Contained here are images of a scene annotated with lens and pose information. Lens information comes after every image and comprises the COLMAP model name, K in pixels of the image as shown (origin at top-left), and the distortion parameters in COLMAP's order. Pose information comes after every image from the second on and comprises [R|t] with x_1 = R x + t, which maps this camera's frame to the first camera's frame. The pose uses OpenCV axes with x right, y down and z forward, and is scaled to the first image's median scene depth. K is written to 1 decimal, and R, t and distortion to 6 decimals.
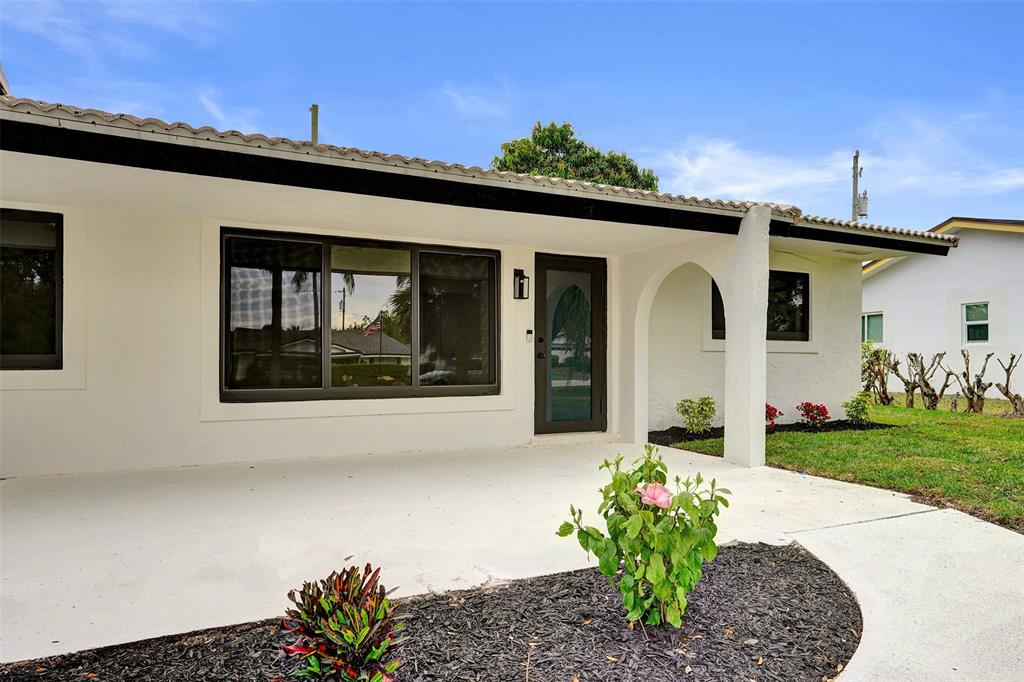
lens RADIAL K [[640.0, 0, 508.9], [0, 640.0, 349.0], [0, 0, 1]] dist [0.017656, 0.000870]
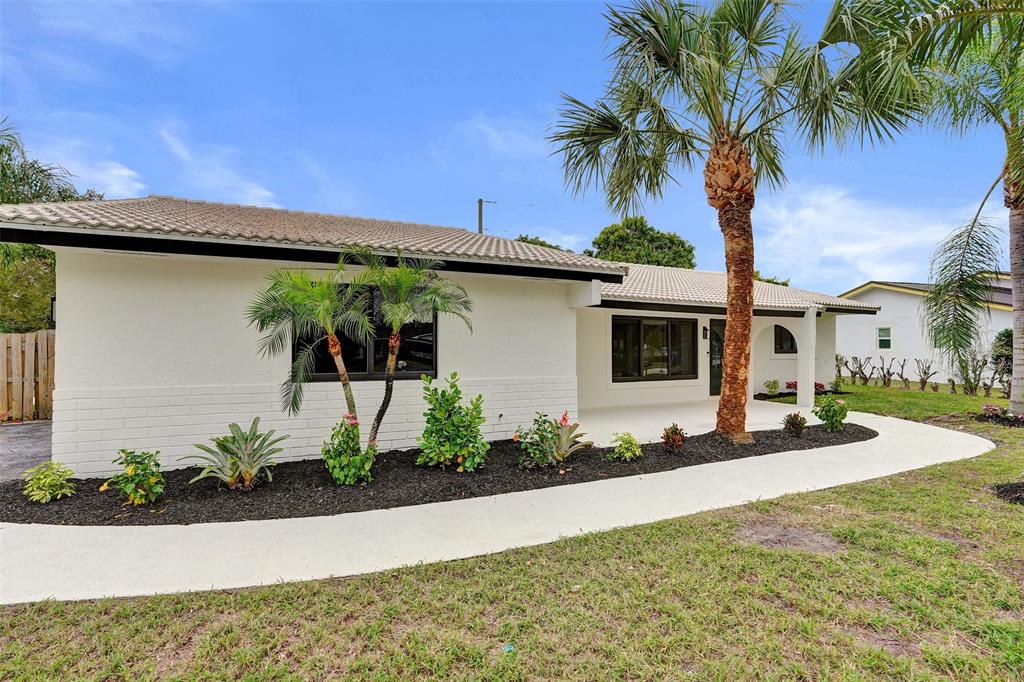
lens RADIAL K [[486.8, 0, 518.5], [0, 486.8, 338.7], [0, 0, 1]] dist [-0.026633, 0.005485]
pose [[0.999970, 0.002072, -0.007418, -0.527091], [-0.002082, 0.999997, -0.001295, -0.059833], [0.007416, 0.001310, 0.999972, -0.644653]]
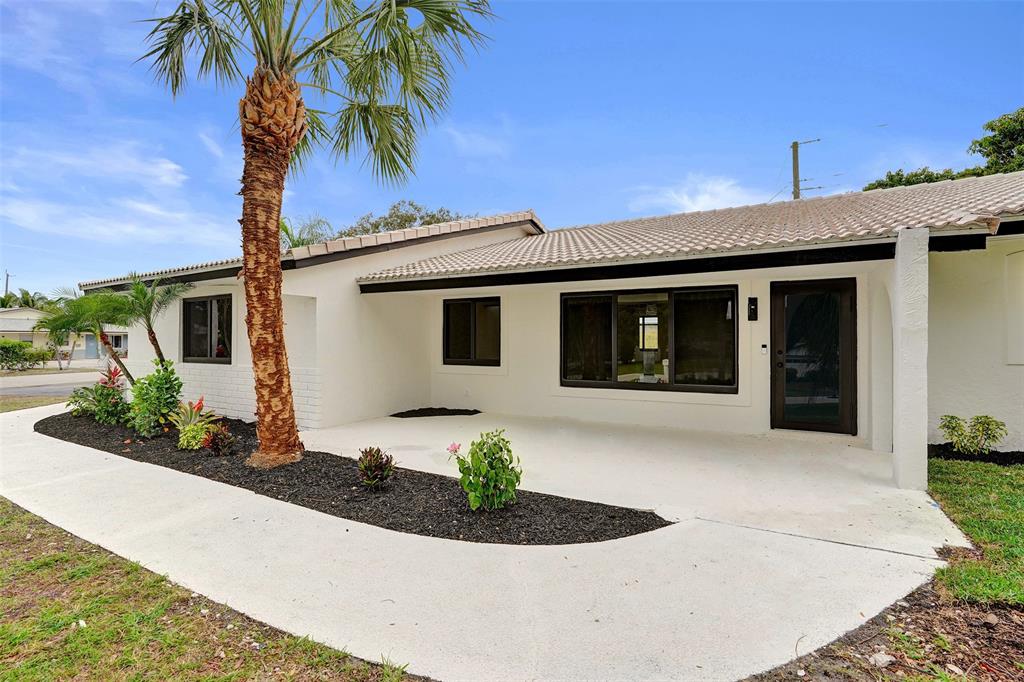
lens RADIAL K [[486.8, 0, 518.6], [0, 486.8, 334.9], [0, 0, 1]] dist [-0.026633, 0.005485]
pose [[0.571788, -0.010555, -0.820333, 0.431101], [0.013638, 0.999901, -0.003359, -0.042183], [0.820288, -0.009267, 0.571876, 0.044633]]
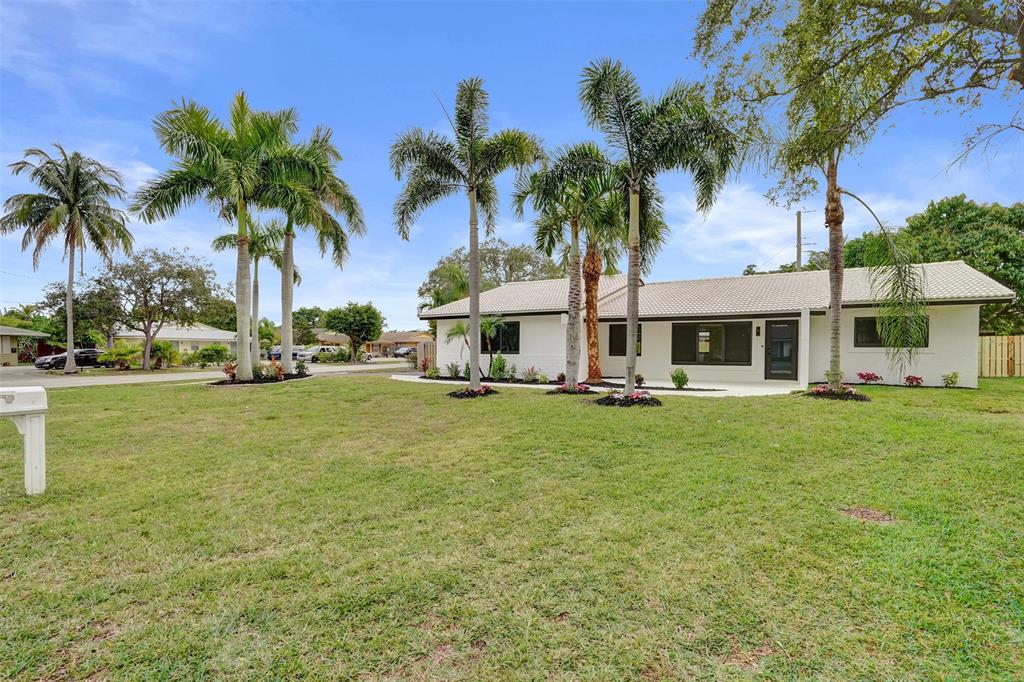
lens RADIAL K [[486.8, 0, 521.7], [0, 486.8, 352.9], [0, 0, 1]] dist [-0.026633, 0.005485]
pose [[0.544032, 0.005460, -0.839047, 1.100490], [0.005937, 0.999929, 0.010357, -0.021380], [0.839043, -0.010615, 0.543961, -1.018814]]
